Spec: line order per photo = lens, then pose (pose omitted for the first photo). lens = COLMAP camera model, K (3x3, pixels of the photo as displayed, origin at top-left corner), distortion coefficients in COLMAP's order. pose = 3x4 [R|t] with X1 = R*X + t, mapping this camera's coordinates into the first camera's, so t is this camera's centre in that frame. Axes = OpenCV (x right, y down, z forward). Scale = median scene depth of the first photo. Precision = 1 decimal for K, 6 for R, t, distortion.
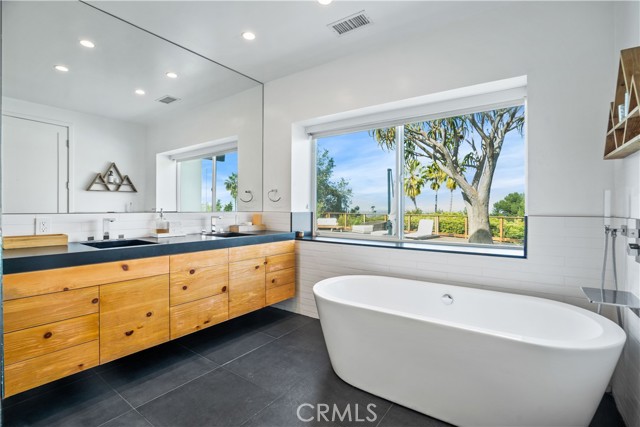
lens RADIAL K [[295.2, 0, 320.2], [0, 295.2, 213.8], [0, 0, 1]] dist [-0.002526, -0.000233]
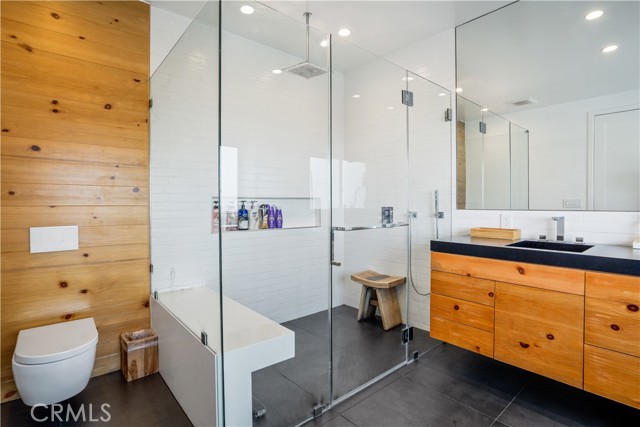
lens RADIAL K [[318.6, 0, 319.9], [0, 318.6, 208.6], [0, 0, 1]] dist [-0.004496, -0.000422]
pose [[-0.227894, 0.005940, -0.973668, 0.417150], [-0.014211, 0.999855, 0.009426, -0.008109], [0.973582, 0.015985, -0.227777, 0.596544]]
